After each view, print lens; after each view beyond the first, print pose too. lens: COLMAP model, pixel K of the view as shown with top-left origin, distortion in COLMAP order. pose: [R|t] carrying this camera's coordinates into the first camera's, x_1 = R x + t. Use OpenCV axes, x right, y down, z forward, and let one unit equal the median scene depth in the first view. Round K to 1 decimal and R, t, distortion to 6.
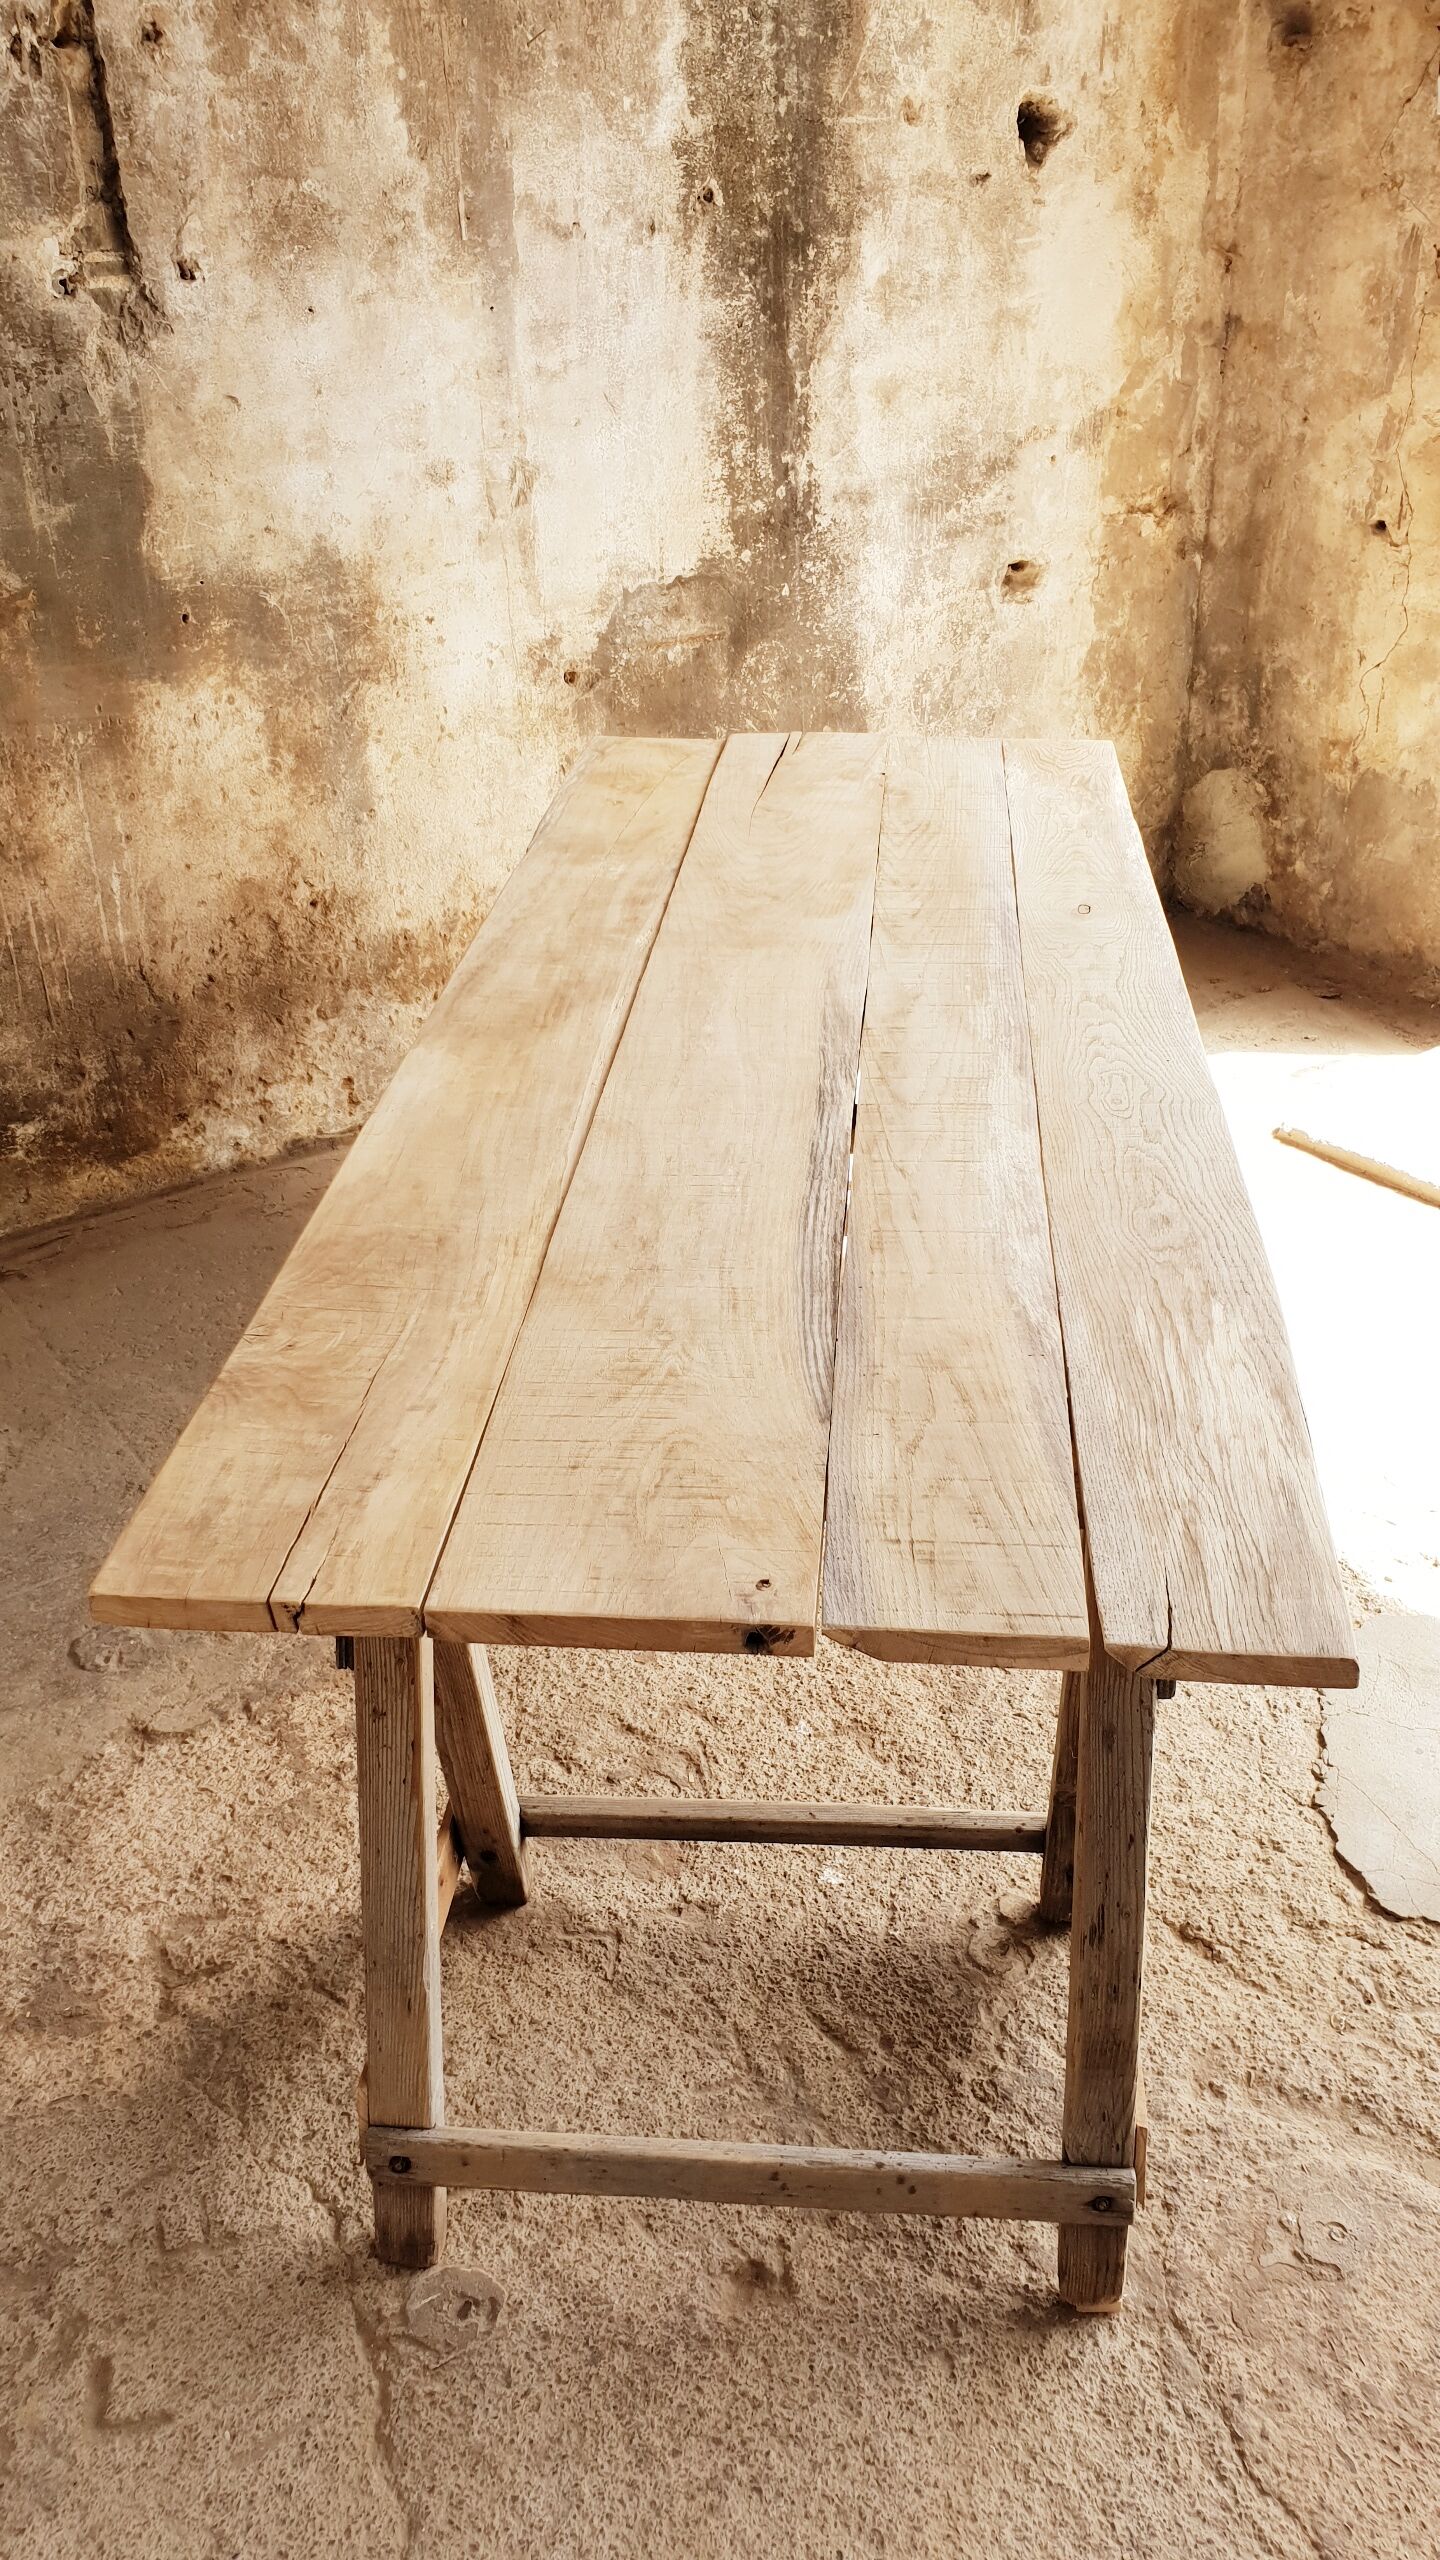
lens RADIAL K [[2029.6, 0, 755.2], [0, 2029.6, 1269.0], [0, 0, 1]] dist [-0.016794, 0.044823]
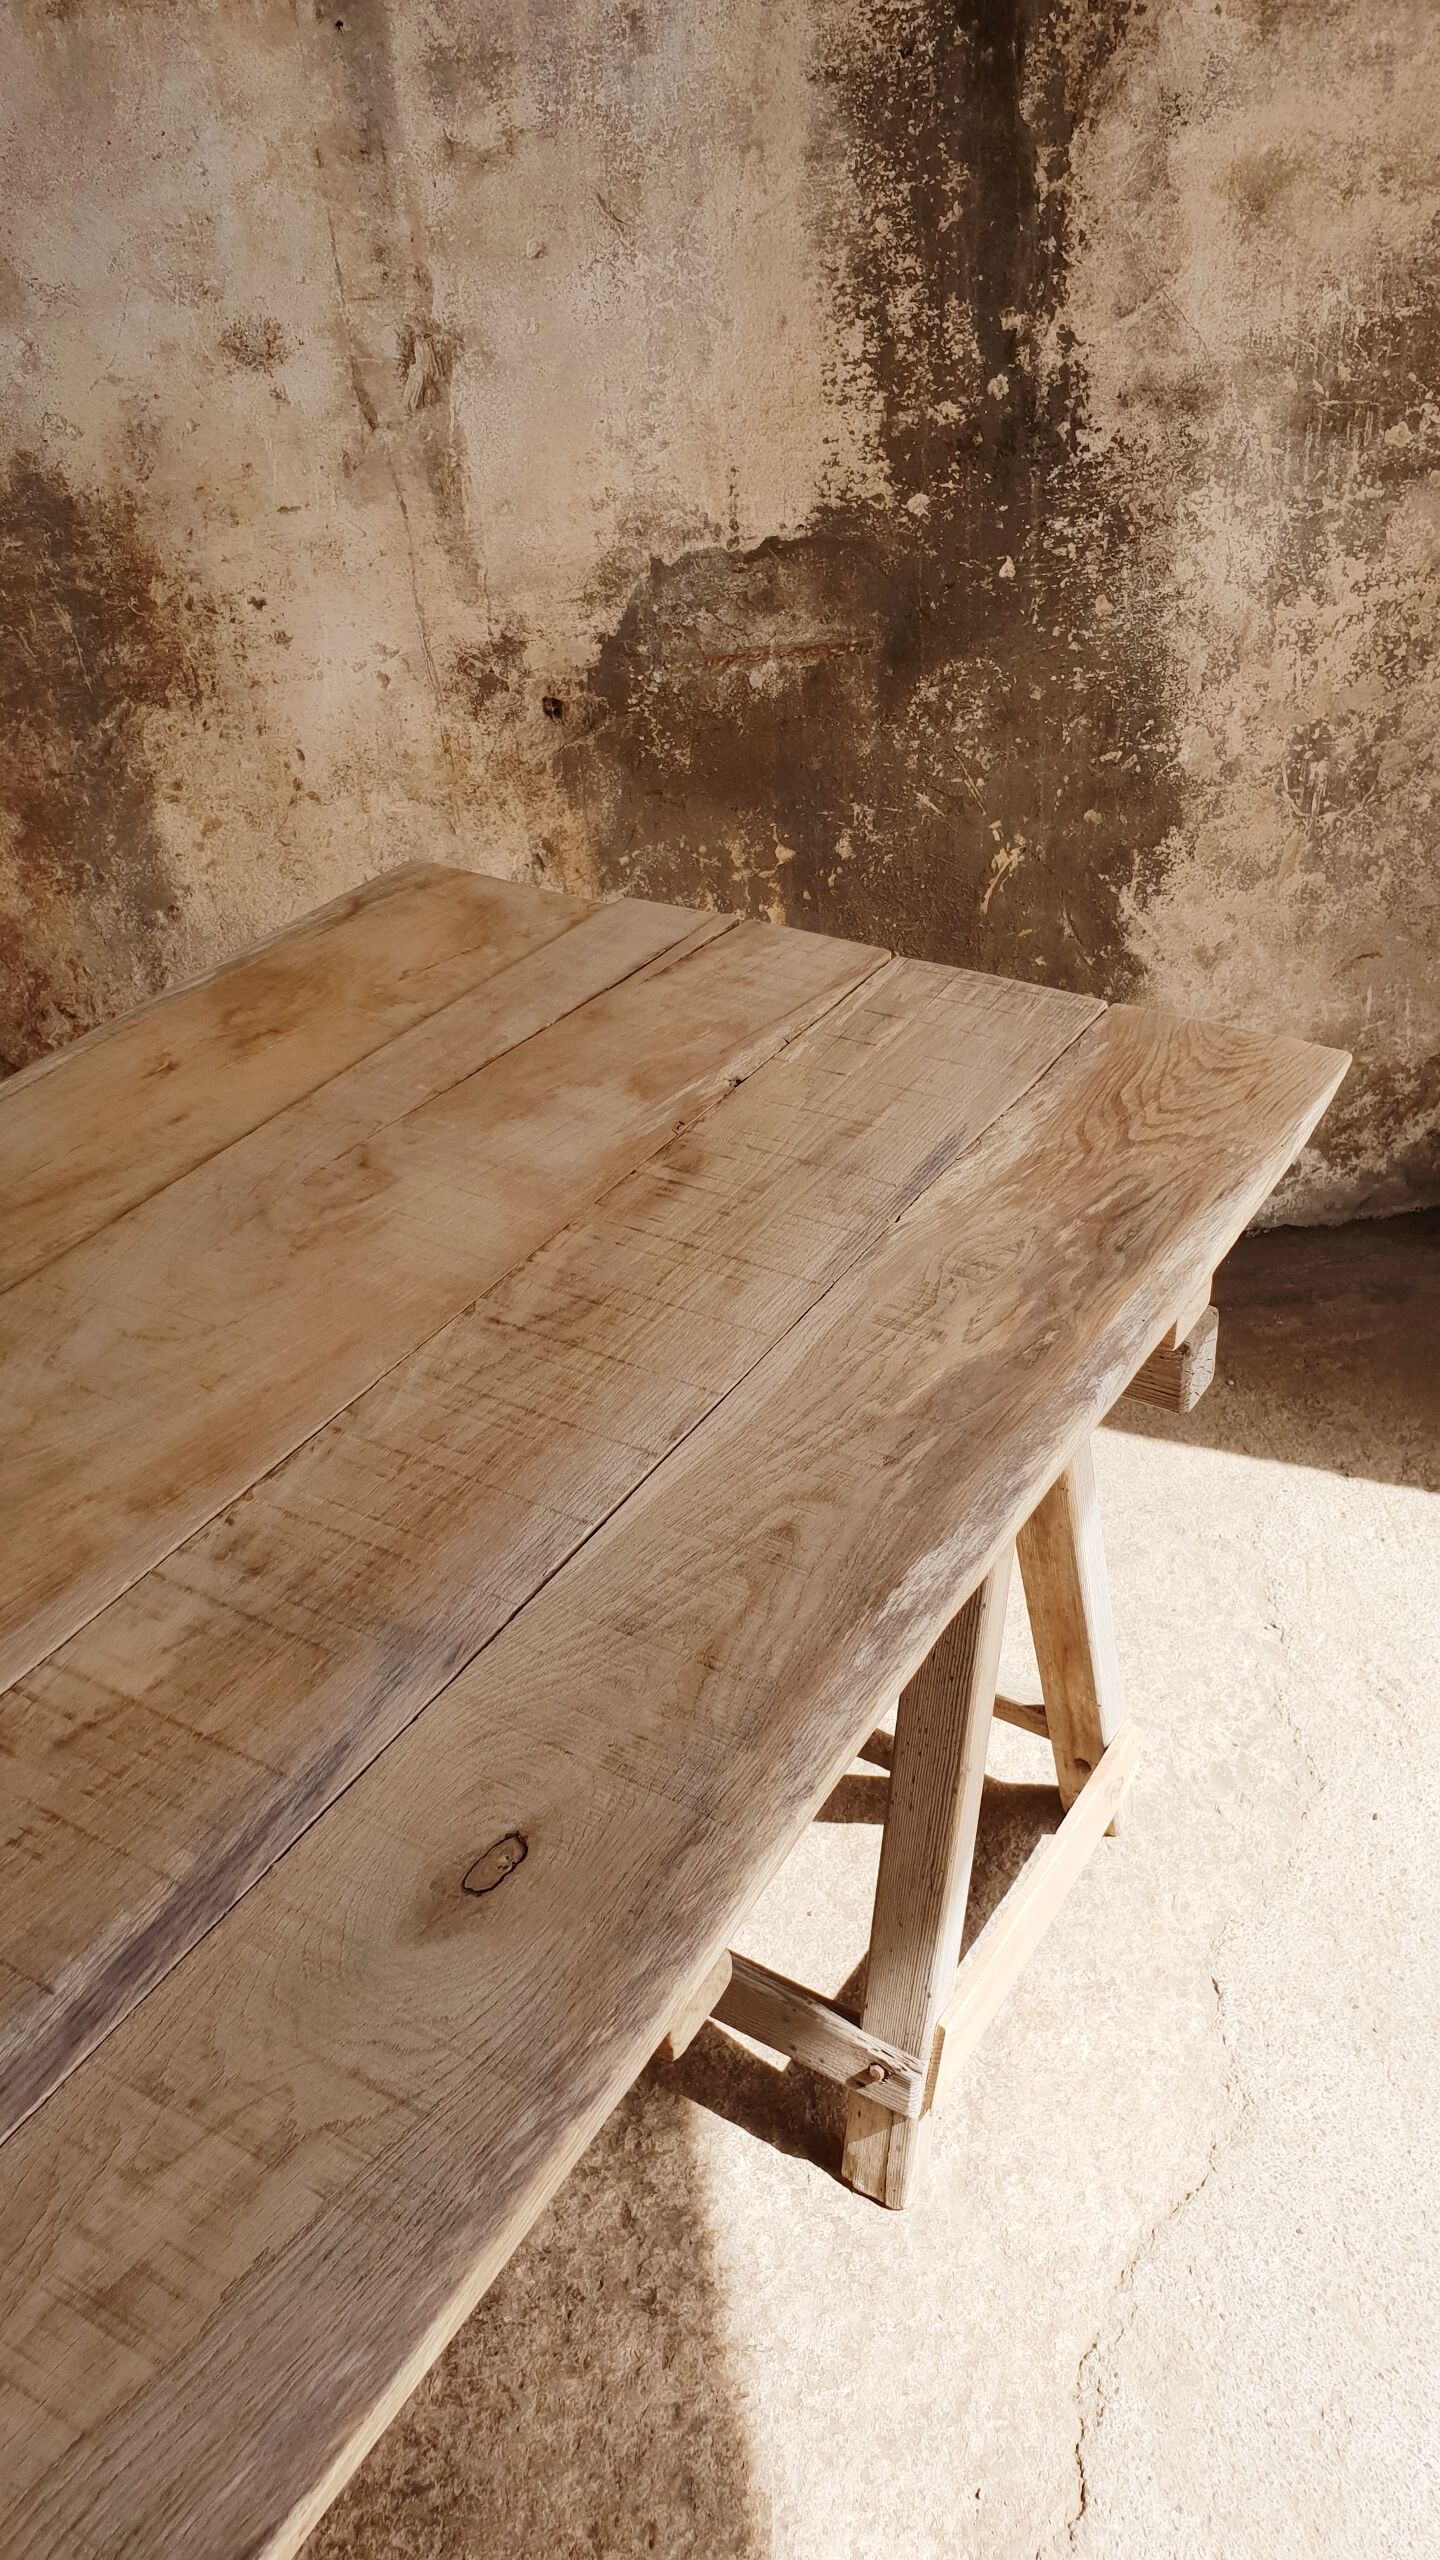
lens RADIAL K [[2029.6, 0, 774.9], [0, 2029.6, 1230.7], [0, 0, 1]] dist [-0.016794, 0.044823]
pose [[0.895877, 0.210027, -0.391528, 0.243846], [-0.176051, 0.976891, 0.121200, -0.255658], [0.407935, -0.039652, 0.912149, 0.560119]]
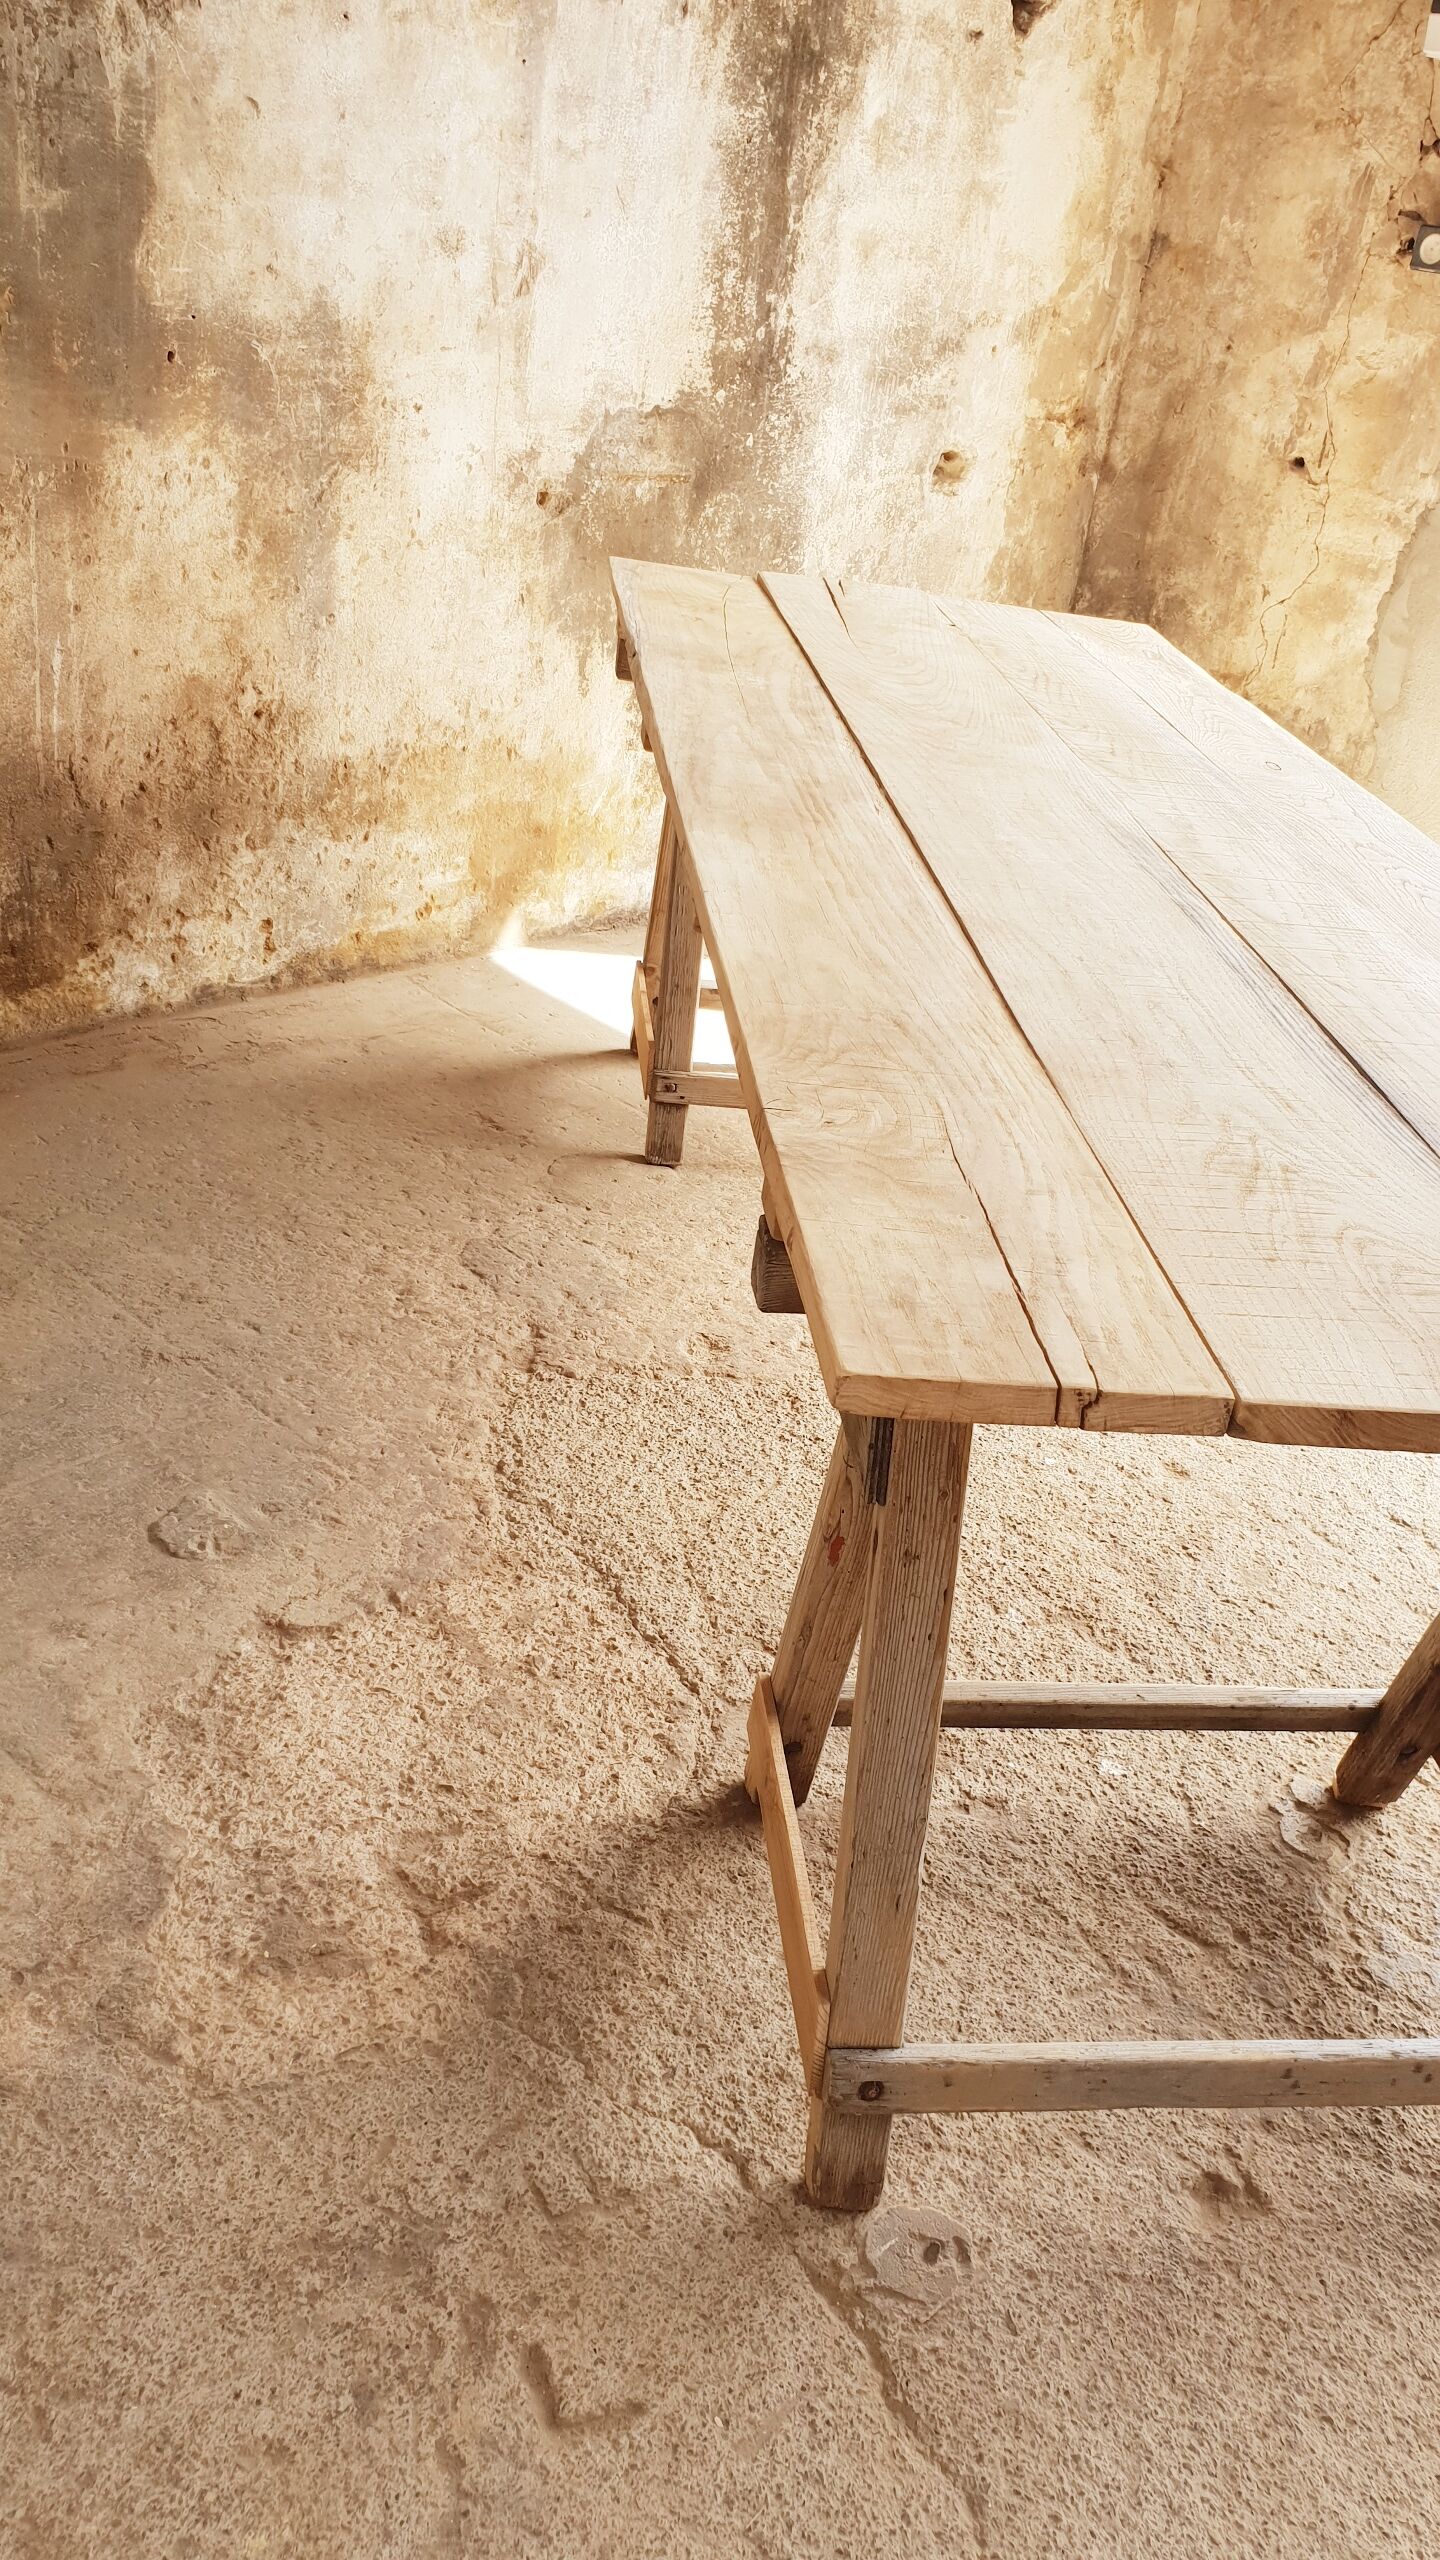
lens RADIAL K [[2029.6, 0, 763.5], [0, 2029.6, 1265.2], [0, 0, 1]] dist [-0.016794, 0.044823]
pose [[0.967459, 0.035350, 0.250548, -0.235530], [-0.037909, 0.999267, 0.005390, 0.048139], [-0.250173, -0.014713, 0.968089, 0.099786]]
